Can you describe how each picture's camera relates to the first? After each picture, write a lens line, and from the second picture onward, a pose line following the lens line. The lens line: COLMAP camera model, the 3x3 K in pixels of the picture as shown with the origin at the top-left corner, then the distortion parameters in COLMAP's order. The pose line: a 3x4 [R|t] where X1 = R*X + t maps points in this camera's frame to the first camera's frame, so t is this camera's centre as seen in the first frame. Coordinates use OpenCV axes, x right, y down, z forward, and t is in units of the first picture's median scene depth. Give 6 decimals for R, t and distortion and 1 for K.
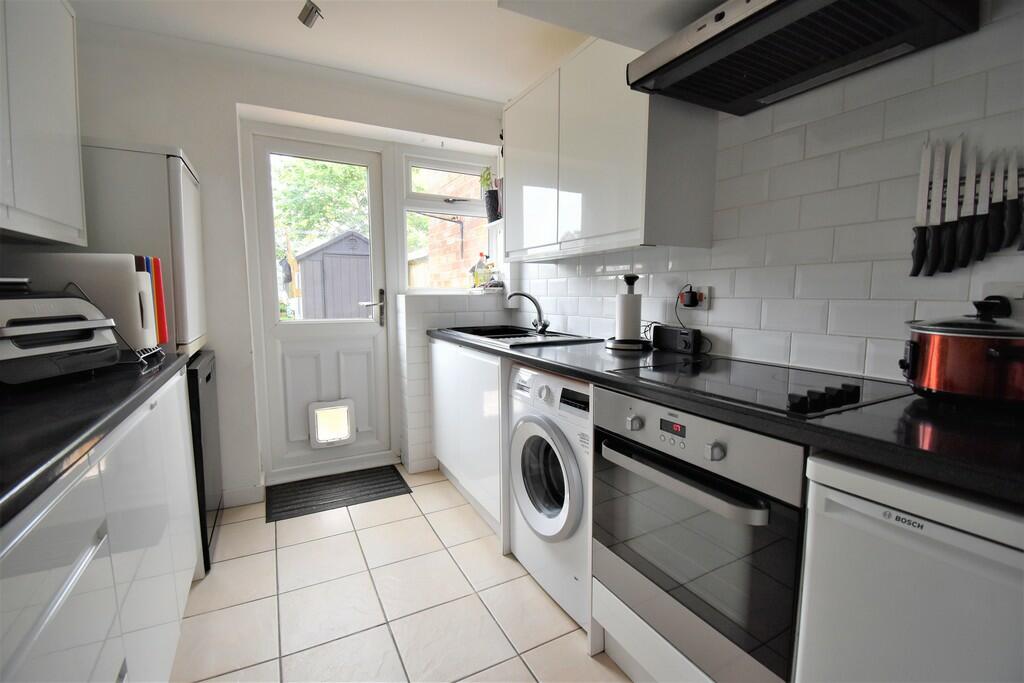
lens RADIAL K [[451.3, 0, 508.4], [0, 451.3, 340.7], [0, 0, 1]] dist [0.009163, -0.018213]
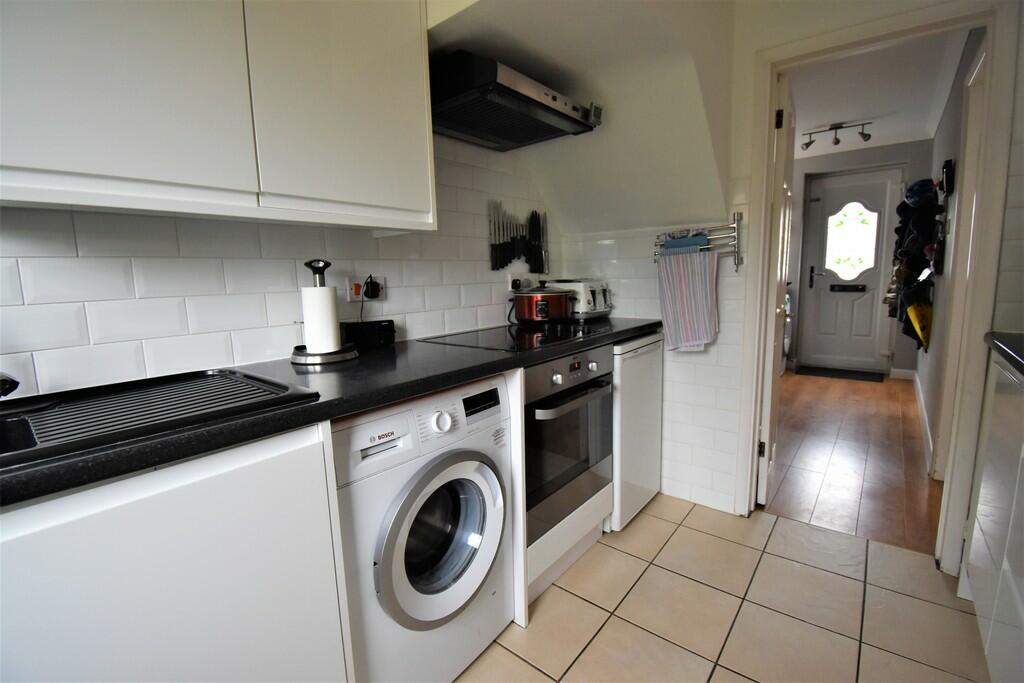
lens RADIAL K [[451.3, 0, 508.4], [0, 451.3, 340.7], [0, 0, 1]] dist [0.009163, -0.018213]
pose [[-0.389434, -0.114648, 0.913891, -0.680306], [0.128898, 0.975675, 0.177325, -0.139231], [-0.911990, 0.186856, -0.365183, 1.286650]]
